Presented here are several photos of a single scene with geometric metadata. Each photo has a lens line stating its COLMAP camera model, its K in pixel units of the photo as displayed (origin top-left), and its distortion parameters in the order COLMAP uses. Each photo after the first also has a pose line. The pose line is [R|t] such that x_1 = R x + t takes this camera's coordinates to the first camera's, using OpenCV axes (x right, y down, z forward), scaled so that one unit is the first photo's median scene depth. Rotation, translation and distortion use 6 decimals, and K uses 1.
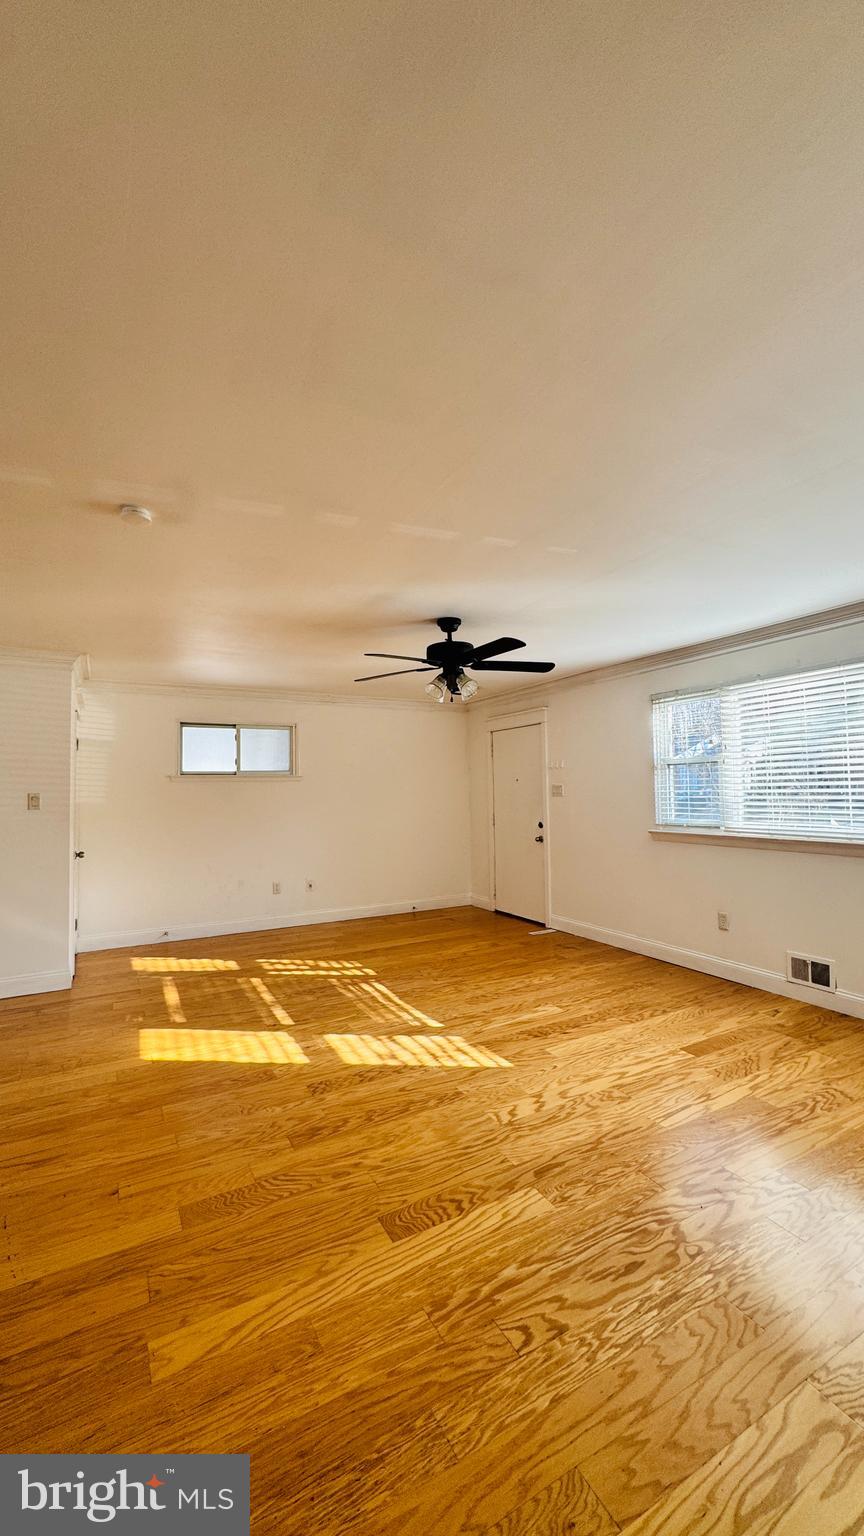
lens RADIAL K [[611.4, 0, 436.8], [0, 611.4, 759.6], [0, 0, 1]] dist [-0.004006, 0.000709]
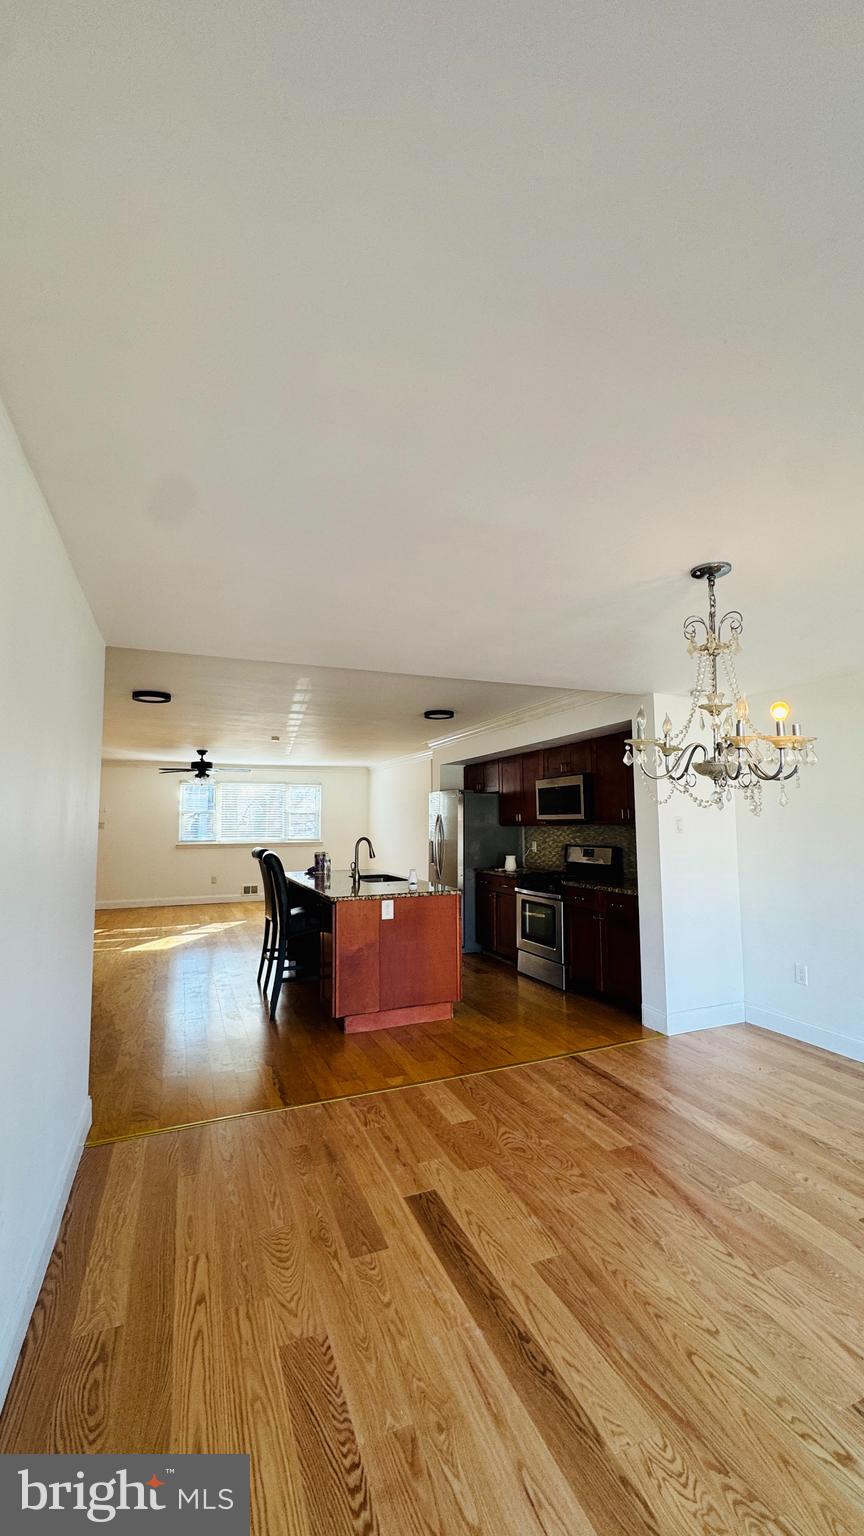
lens RADIAL K [[611.4, 0, 429.7], [0, 611.4, 762.0], [0, 0, 1]] dist [-0.004006, 0.000709]
pose [[0.111434, 0.110274, 0.987635, -2.935455], [-0.045018, 0.993364, -0.105834, 0.030824], [-0.992752, -0.032668, 0.115659, -0.175297]]
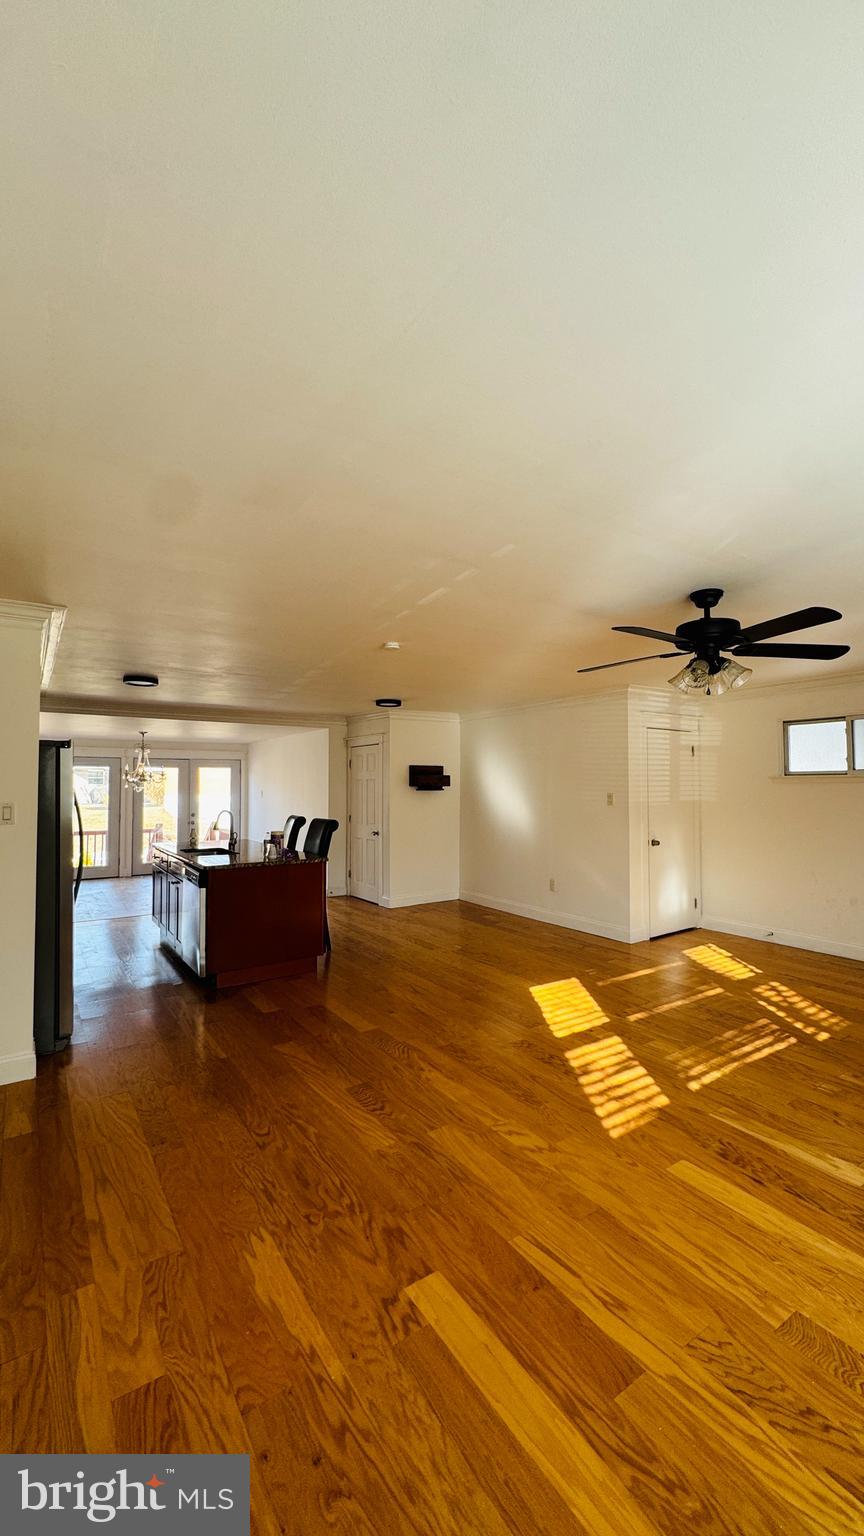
lens RADIAL K [[611.4, 0, 433.6], [0, 611.4, 767.5], [0, 0, 1]] dist [-0.004006, 0.000709]
pose [[0.088641, -0.014542, -0.995957, 1.045977], [0.049944, 0.998701, -0.010137, -0.012970], [0.994811, -0.048844, 0.089252, 0.762578]]
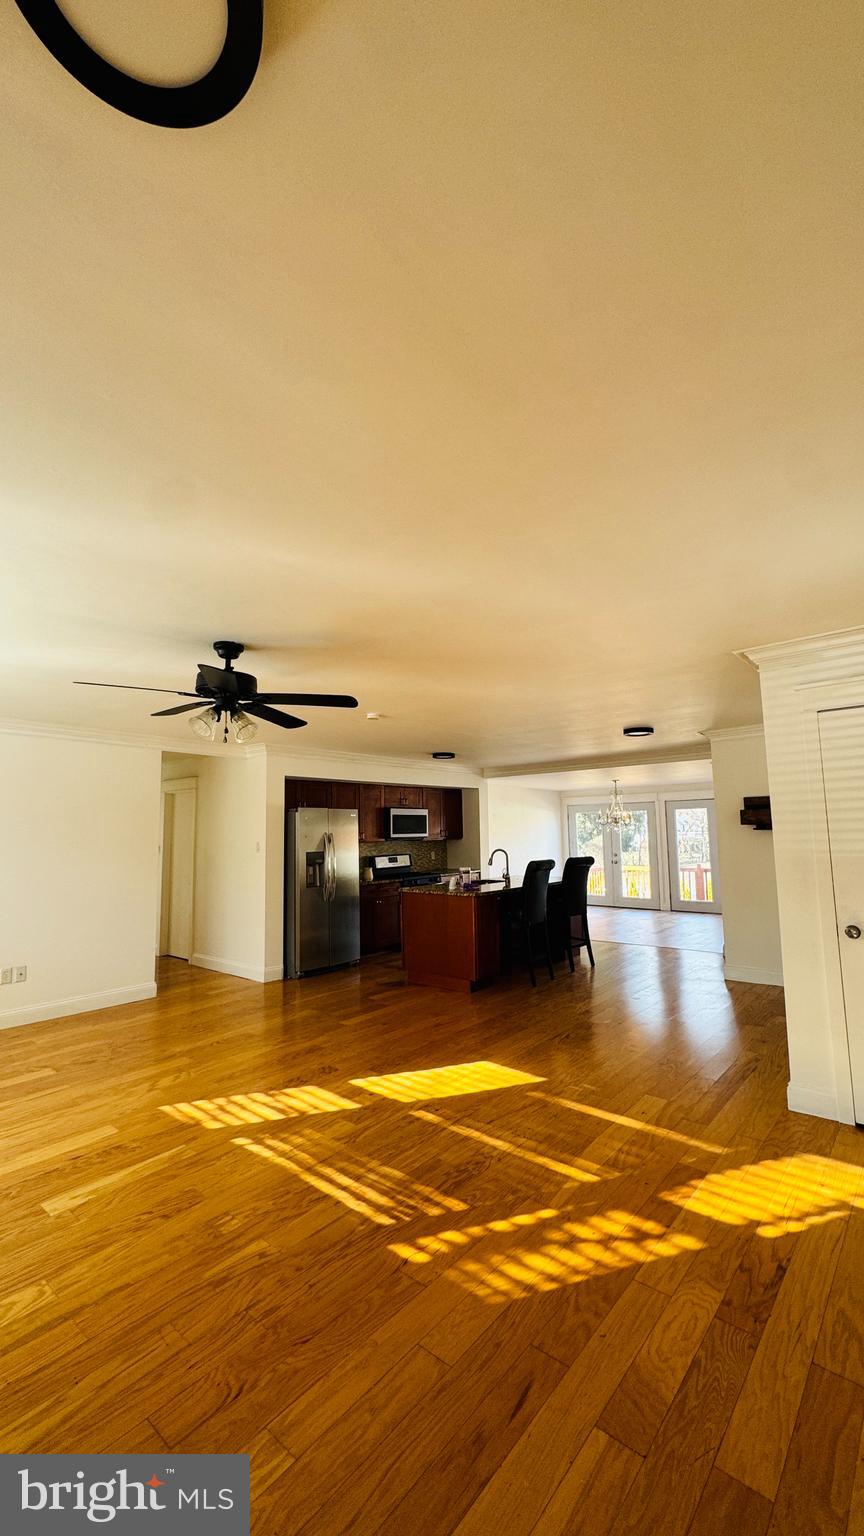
lens RADIAL K [[611.4, 0, 436.2], [0, 611.4, 773.4], [0, 0, 1]] dist [-0.004006, 0.000709]
pose [[-0.933615, -0.002004, -0.358271, 0.066618], [0.050770, 0.989153, -0.137836, 0.097554], [0.354661, -0.146875, -0.923387, 2.474230]]
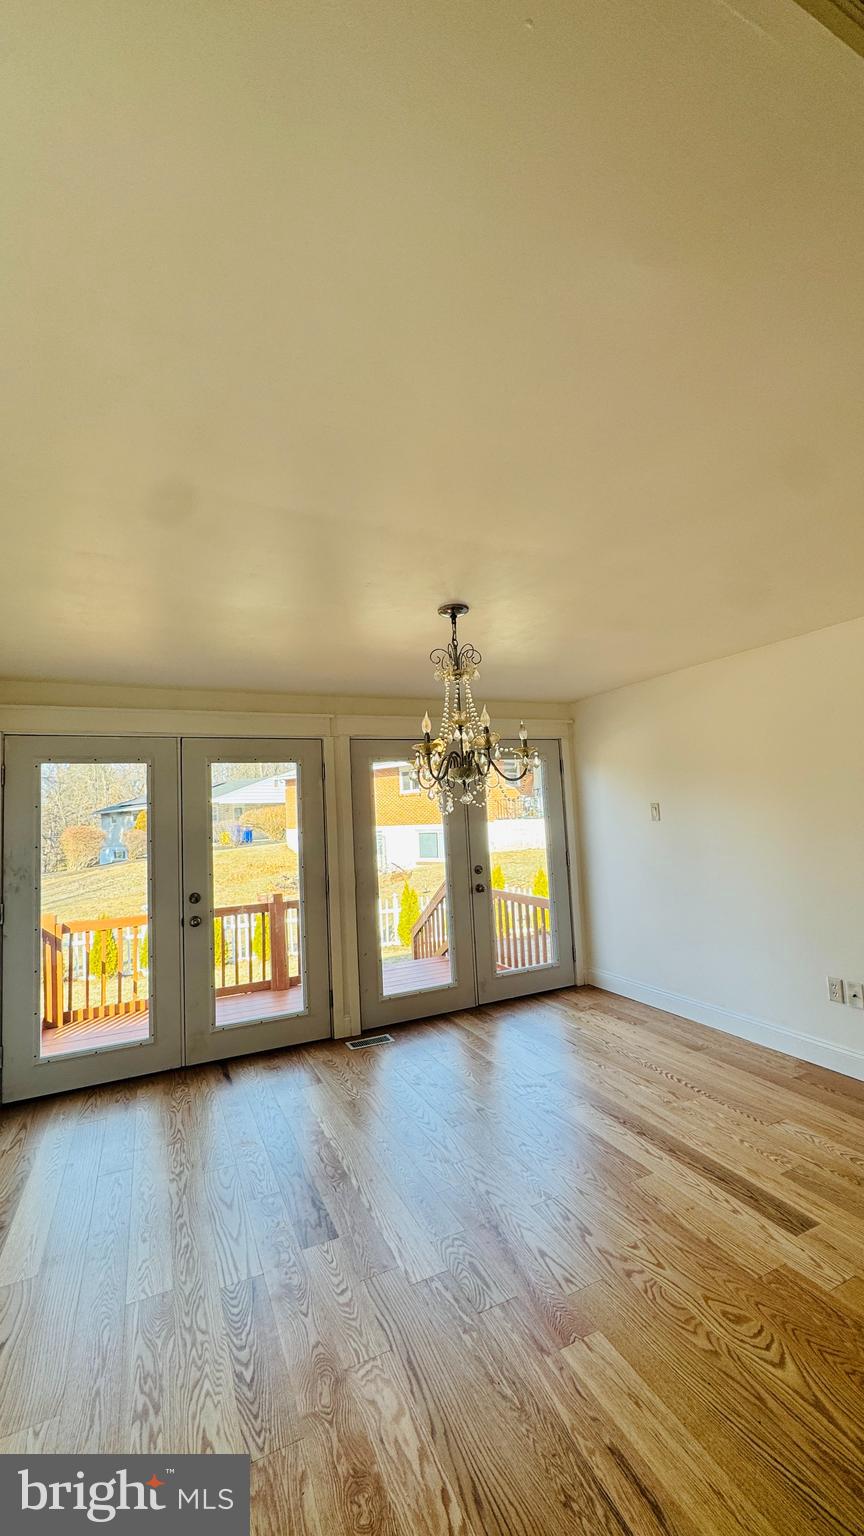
lens RADIAL K [[611.4, 0, 432.9], [0, 611.4, 769.4], [0, 0, 1]] dist [-0.004006, 0.000709]
pose [[-0.053777, -0.048375, -0.997380, -1.291341], [0.099963, 0.993548, -0.053579, -0.018447], [0.993537, -0.102583, -0.048595, -0.432577]]
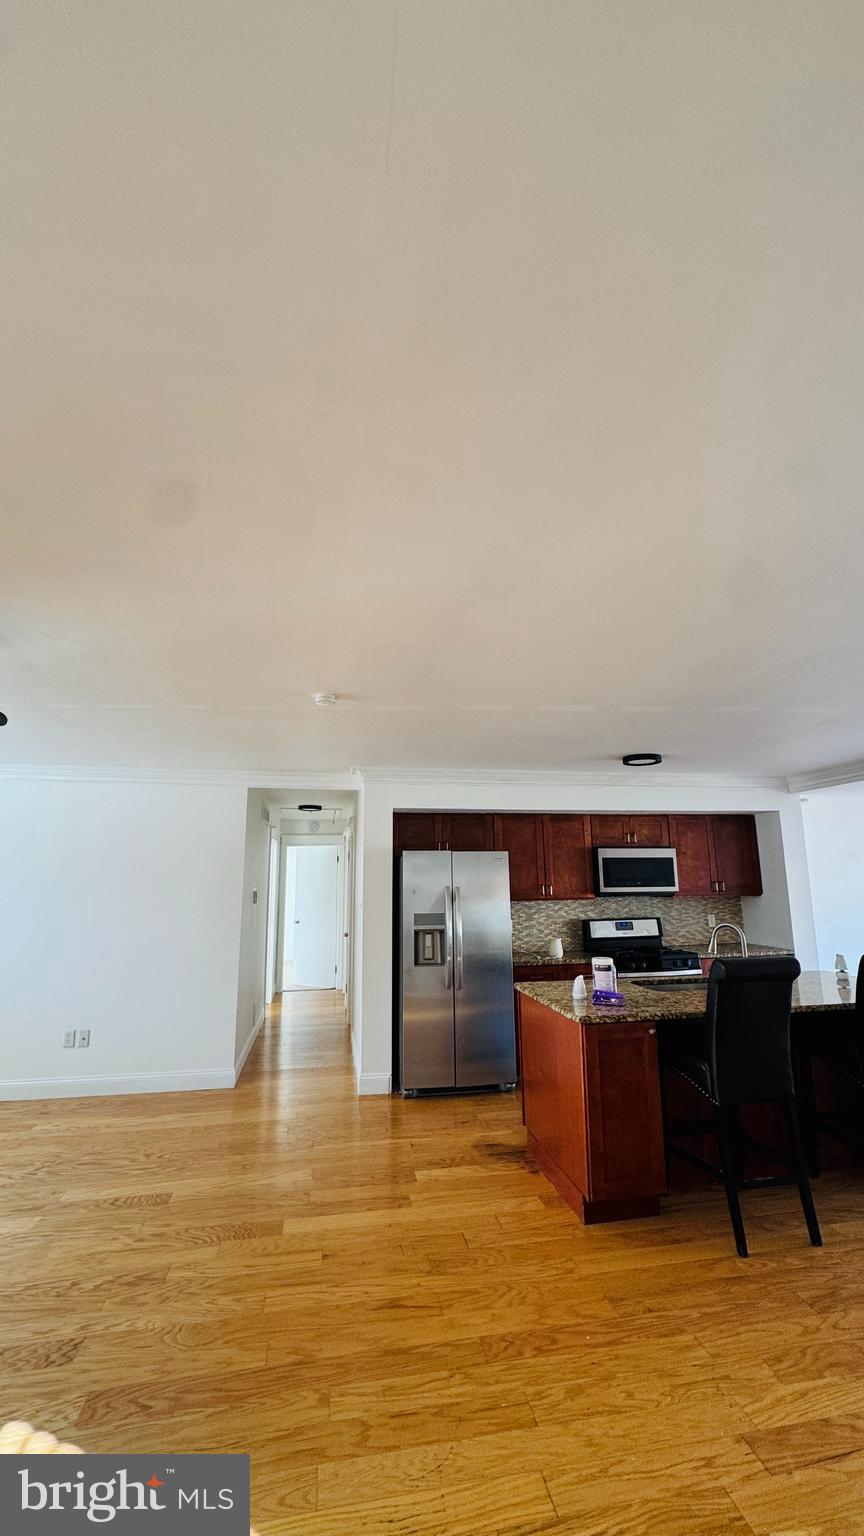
lens RADIAL K [[611.4, 0, 433.7], [0, 611.4, 770.2], [0, 0, 1]] dist [-0.004006, 0.000709]
pose [[-0.948063, 0.080173, 0.307813, -0.892068], [0.007767, 0.973261, -0.229571, 0.050201], [-0.317988, -0.215257, -0.923335, 1.702599]]
